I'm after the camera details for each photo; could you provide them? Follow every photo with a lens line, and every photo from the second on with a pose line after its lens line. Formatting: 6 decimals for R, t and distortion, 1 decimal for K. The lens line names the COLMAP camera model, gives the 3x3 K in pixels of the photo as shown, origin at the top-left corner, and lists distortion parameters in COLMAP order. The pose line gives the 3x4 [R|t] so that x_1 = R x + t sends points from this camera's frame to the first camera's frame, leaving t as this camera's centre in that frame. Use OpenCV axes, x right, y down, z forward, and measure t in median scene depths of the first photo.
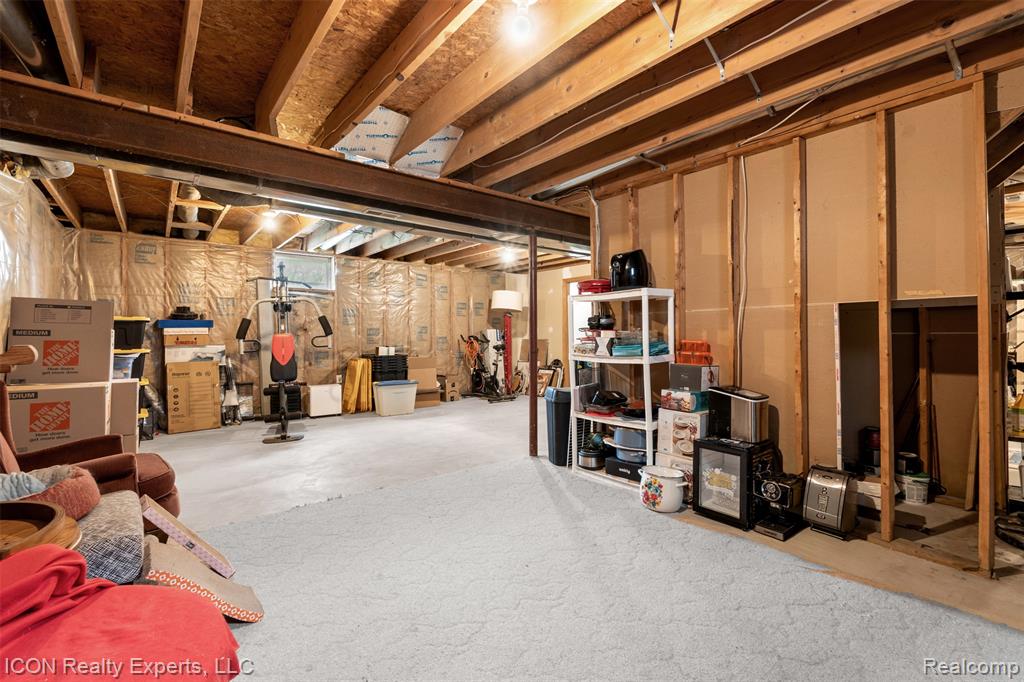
lens RADIAL K [[449.6, 0, 515.0], [0, 449.6, 338.8], [0, 0, 1]] dist [-0.000659, 0.000022]
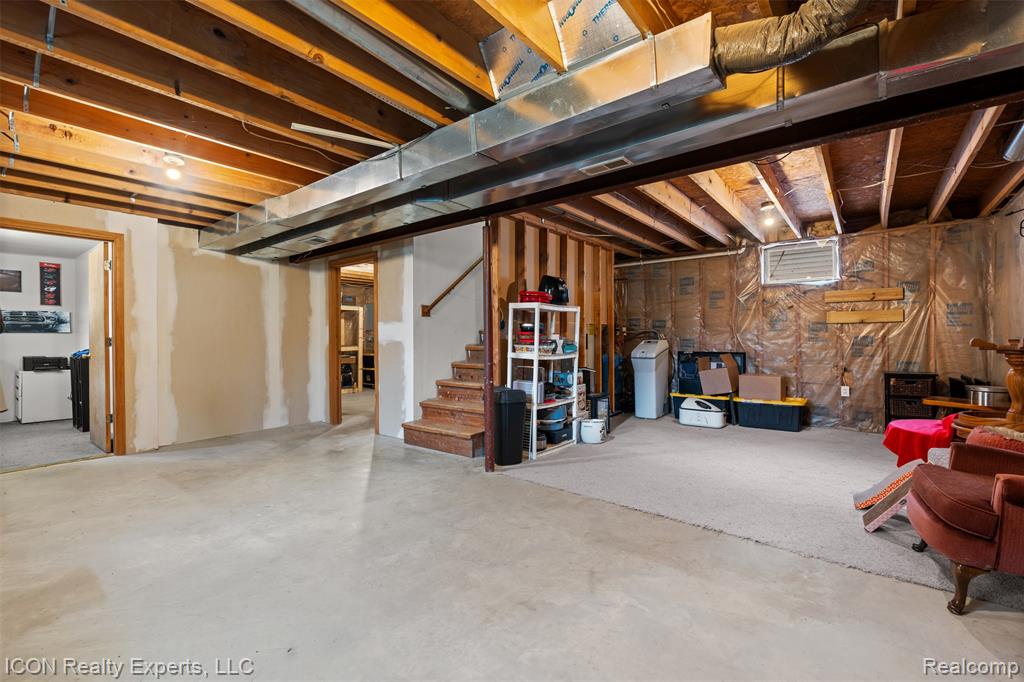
lens RADIAL K [[449.6, 0, 515.0], [0, 449.6, 338.8], [0, 0, 1]] dist [-0.000659, 0.000022]
pose [[-0.221111, 0.001613, 0.975247, -1.041047], [0.014568, 0.999893, 0.001649, -0.009788], [-0.975140, 0.014572, -0.221110, 1.401177]]
